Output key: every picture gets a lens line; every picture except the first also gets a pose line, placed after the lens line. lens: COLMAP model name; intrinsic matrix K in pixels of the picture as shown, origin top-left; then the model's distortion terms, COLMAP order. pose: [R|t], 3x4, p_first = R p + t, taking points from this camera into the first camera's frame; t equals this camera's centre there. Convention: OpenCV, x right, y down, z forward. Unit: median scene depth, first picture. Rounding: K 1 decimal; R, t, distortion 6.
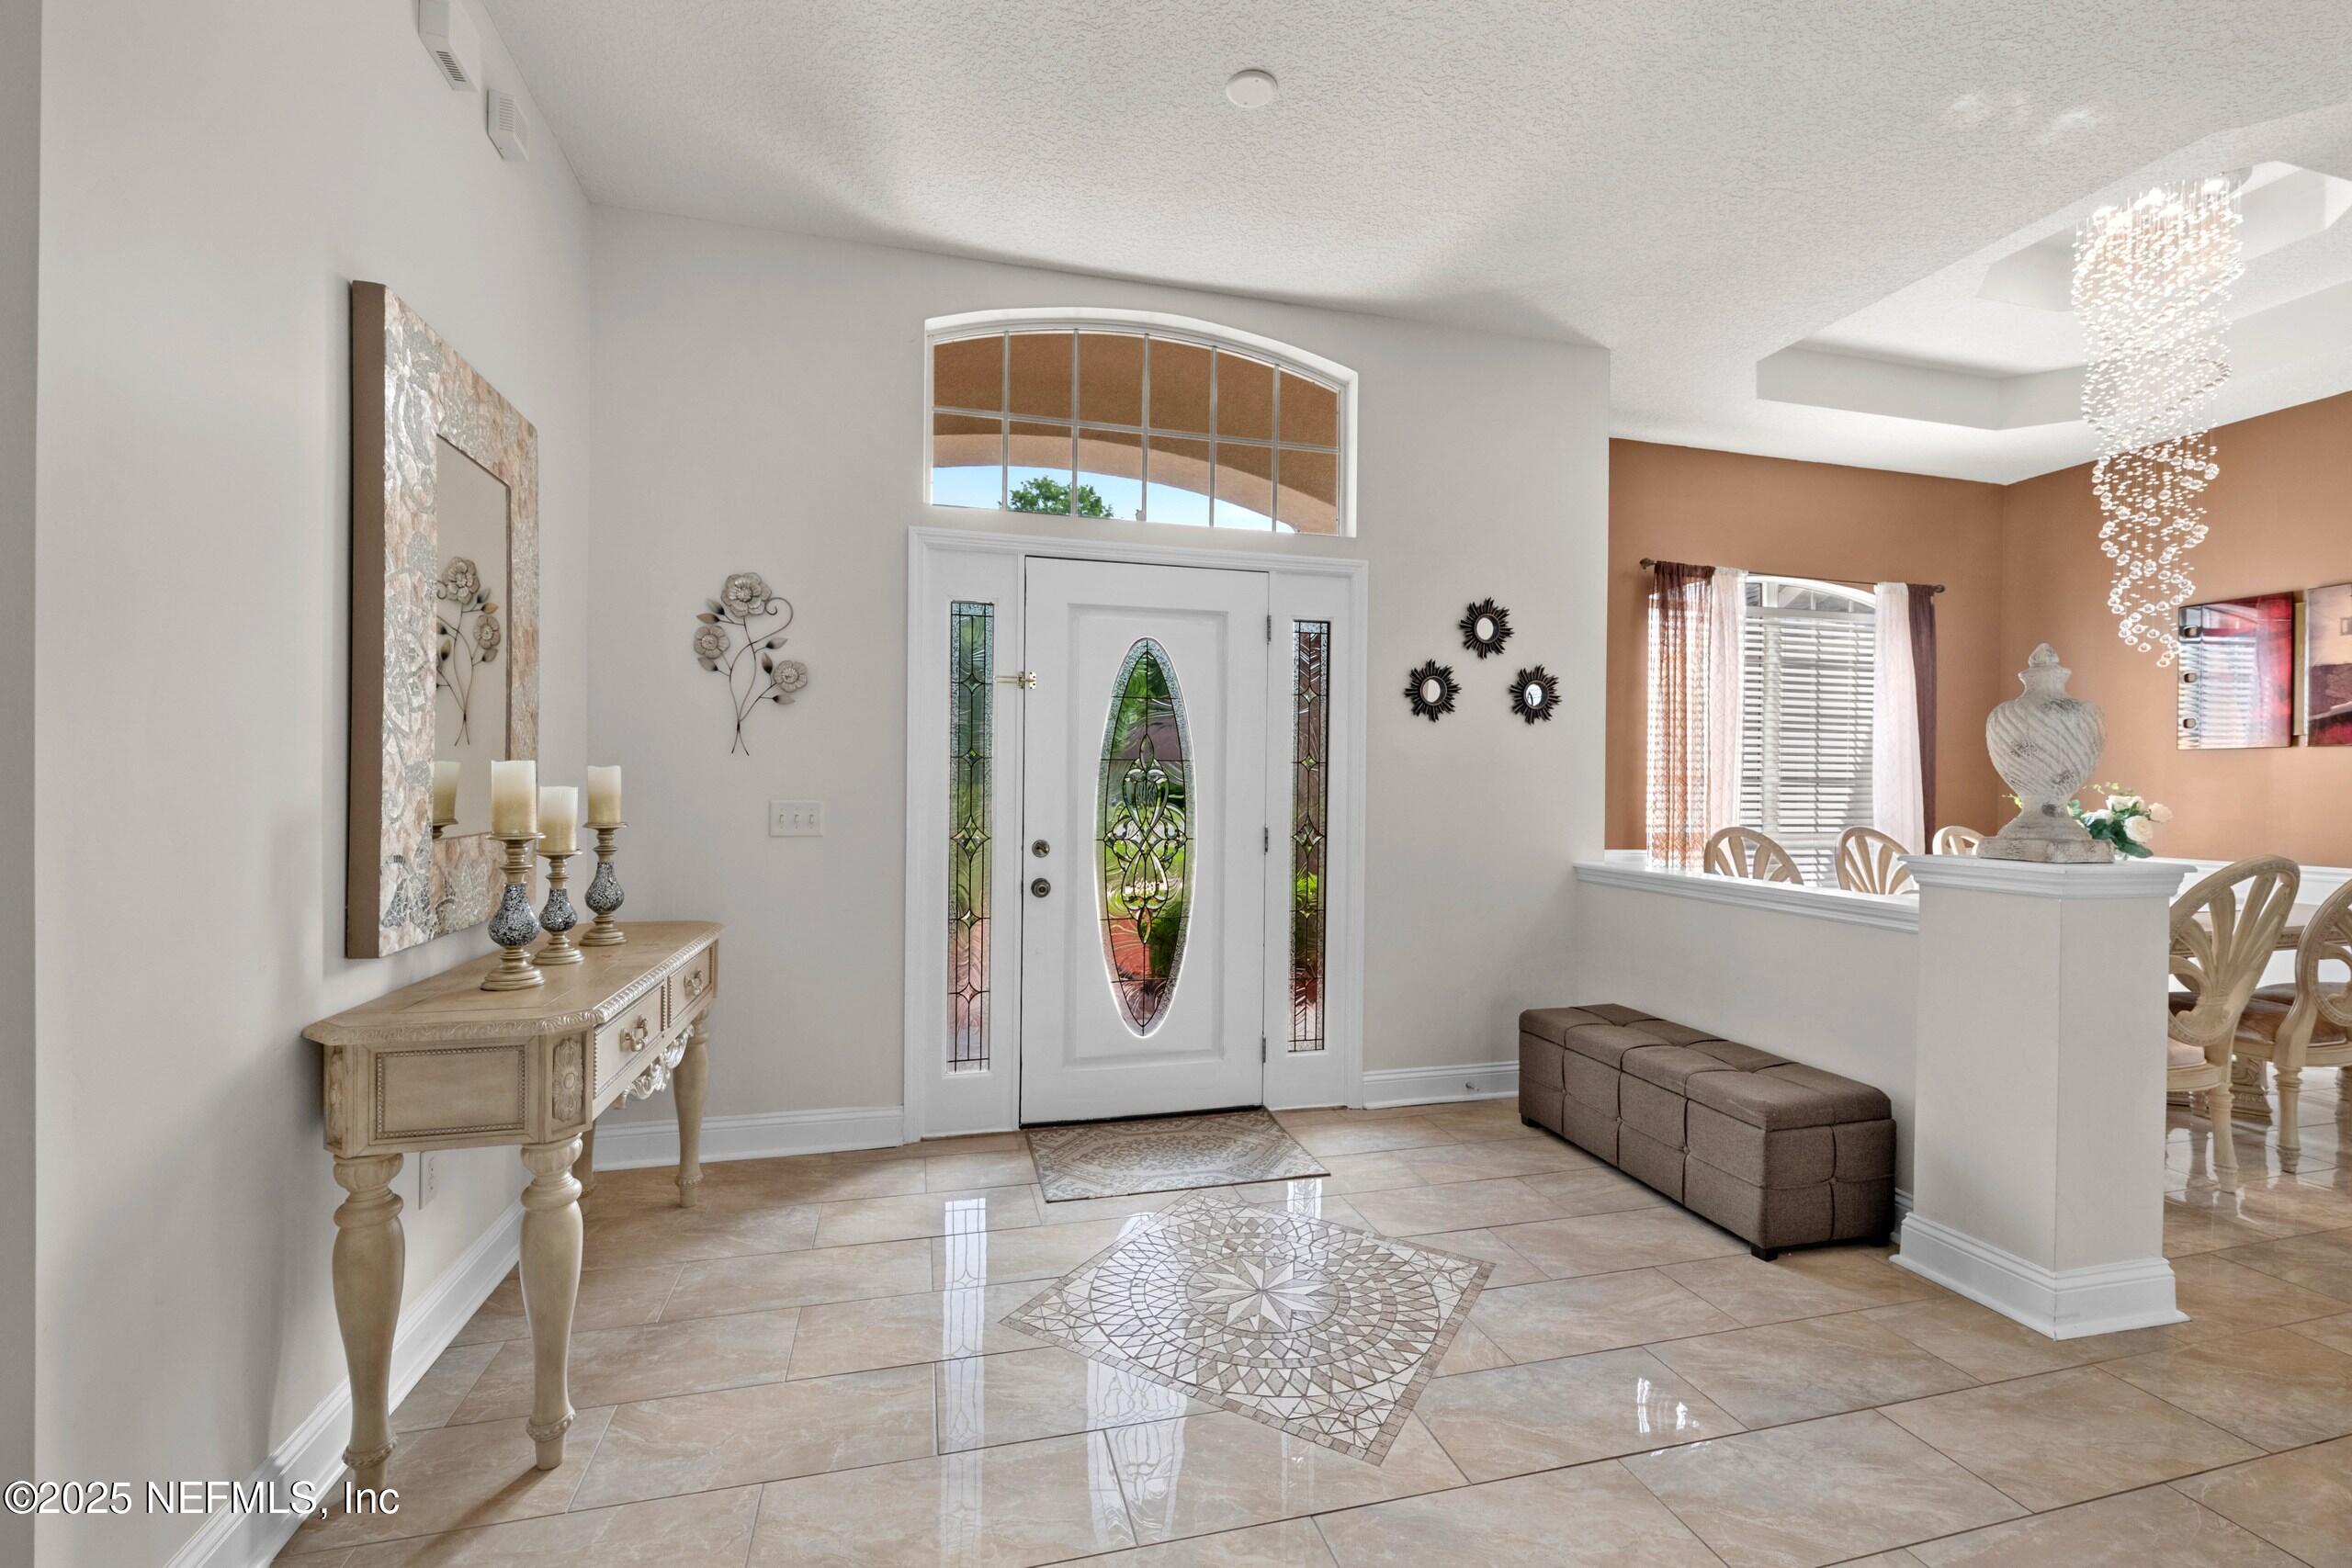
lens RADIAL K [[980.8, 0, 1176.0], [0, 980.8, 784.0], [0, 0, 1]] dist [0.000832, -0.005685]
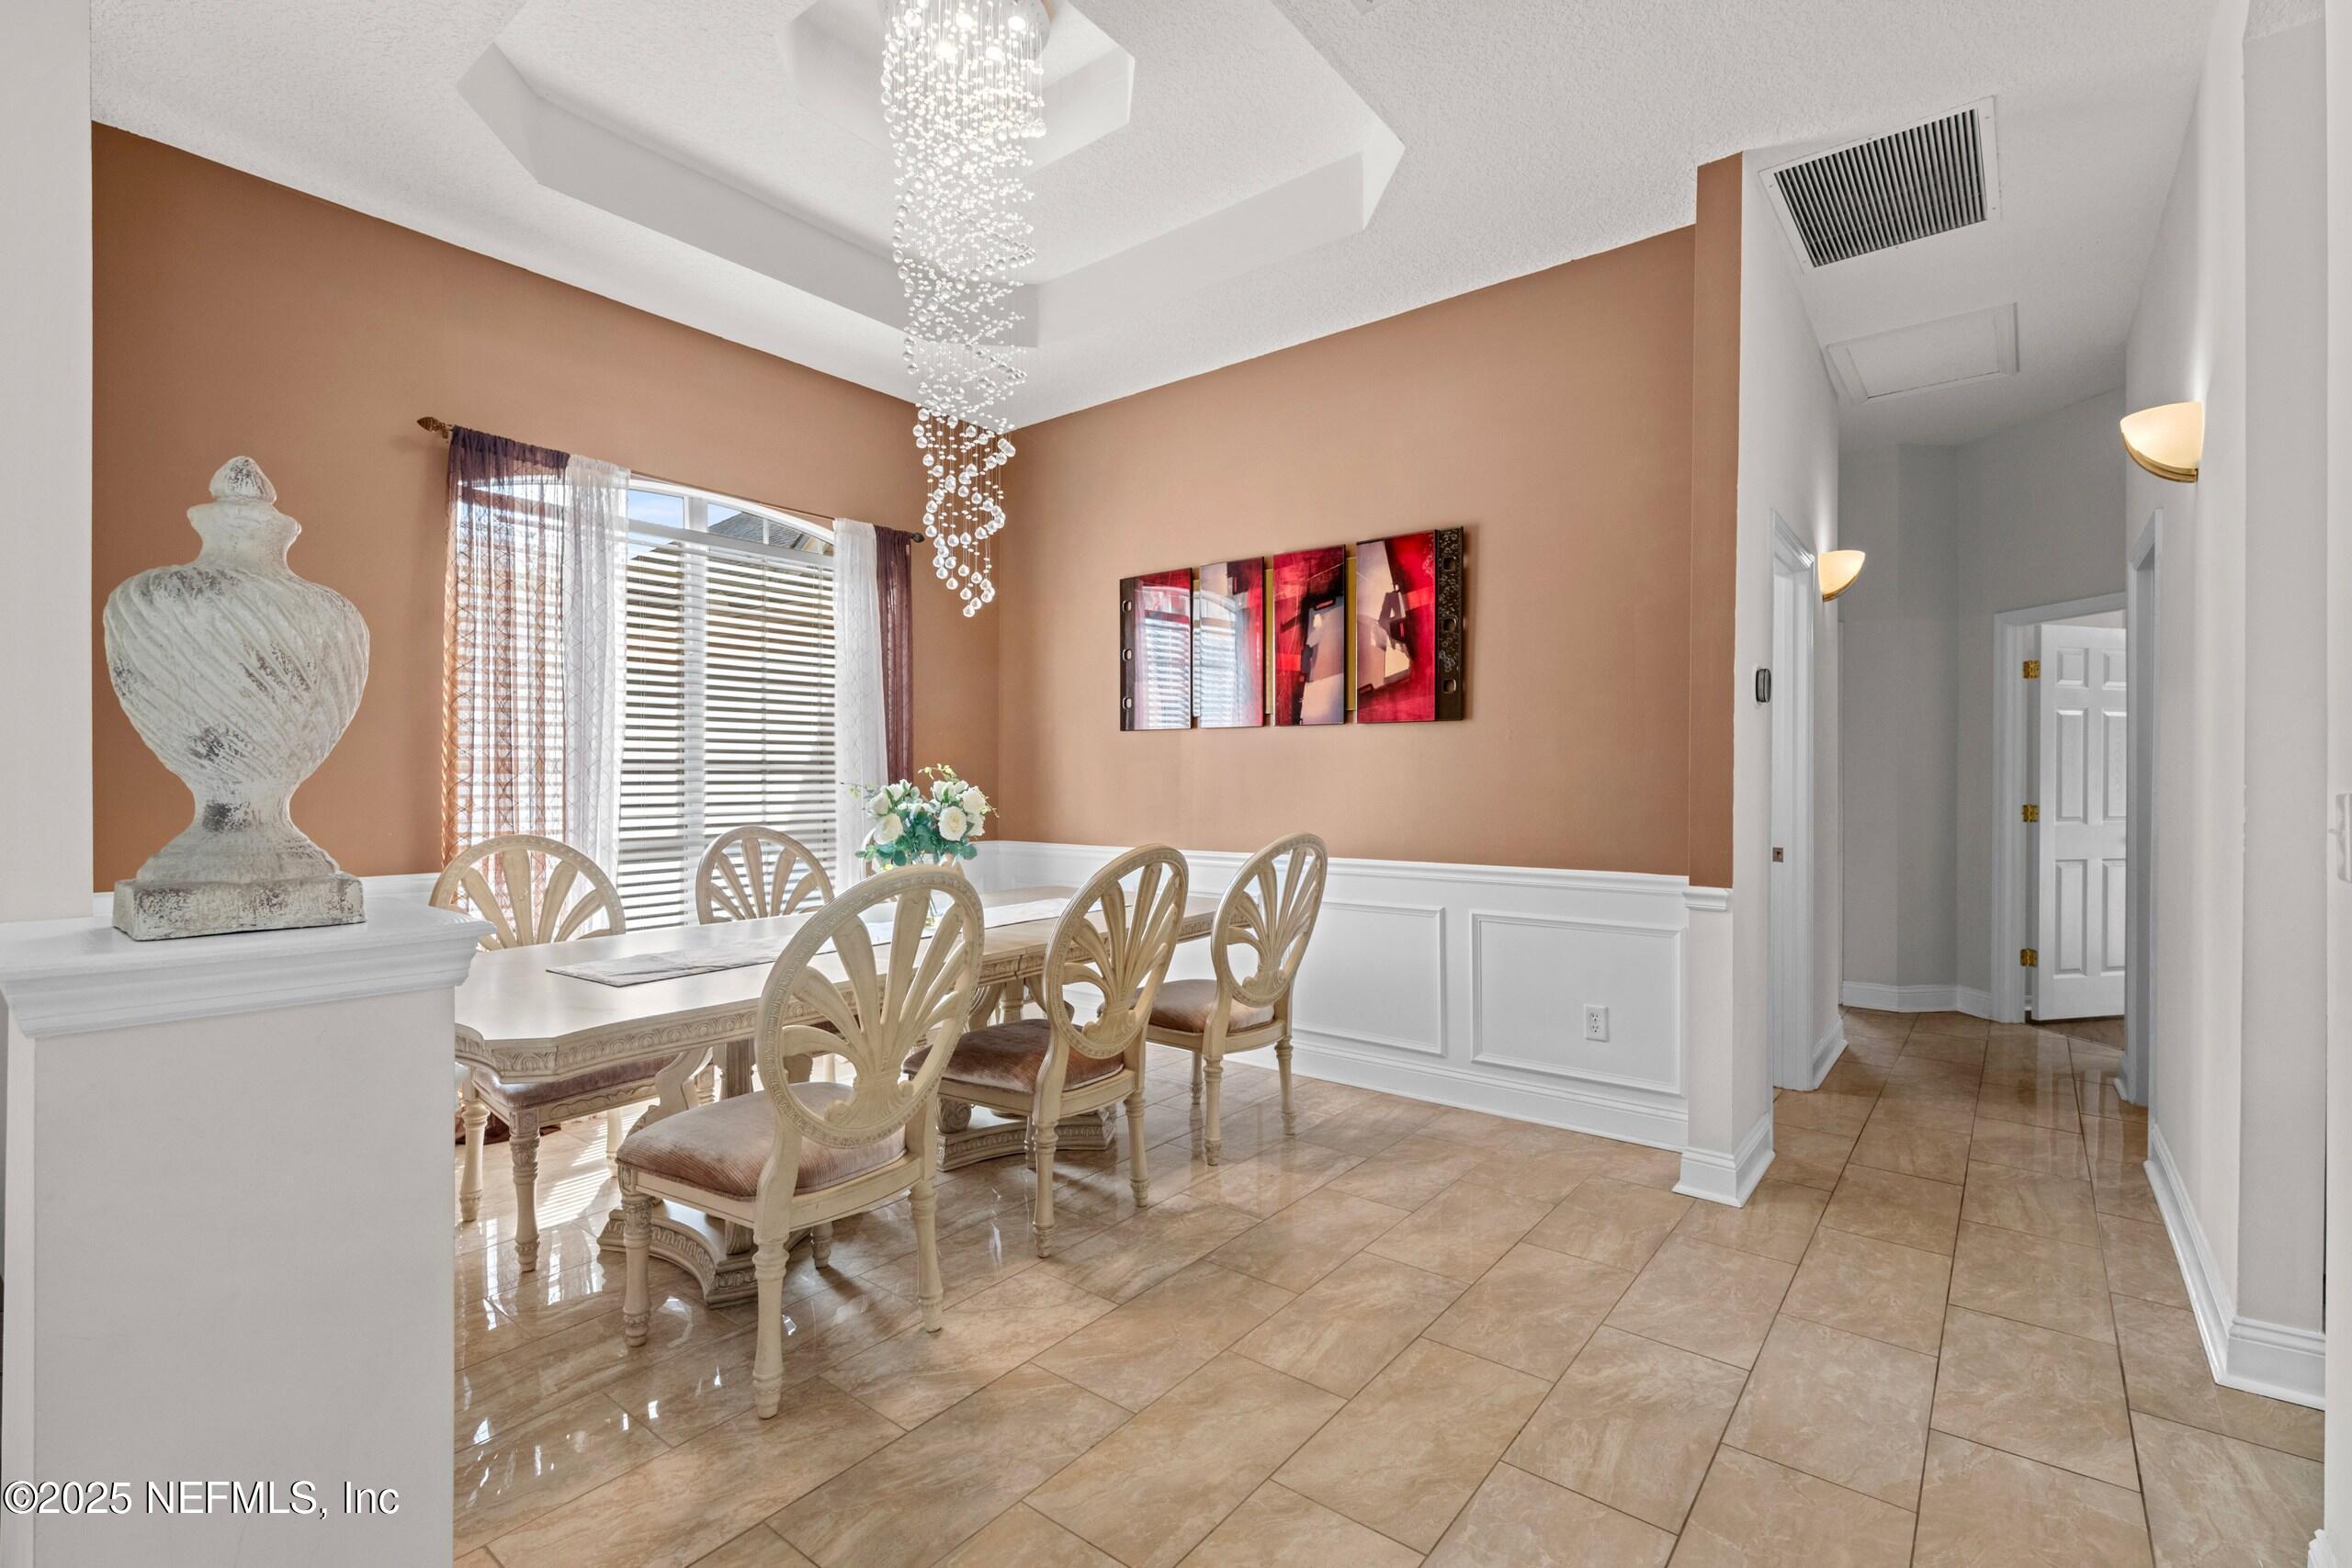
lens RADIAL K [[1046.4, 0, 1176.0], [0, 1046.4, 784.0], [0, 0, 1]] dist [-0.000376, -0.000144]
pose [[0.800388, -0.012177, 0.599358, 0.515066], [0.008356, 0.999923, 0.009157, 0.007233], [-0.599424, -0.002321, 0.800428, 0.183438]]
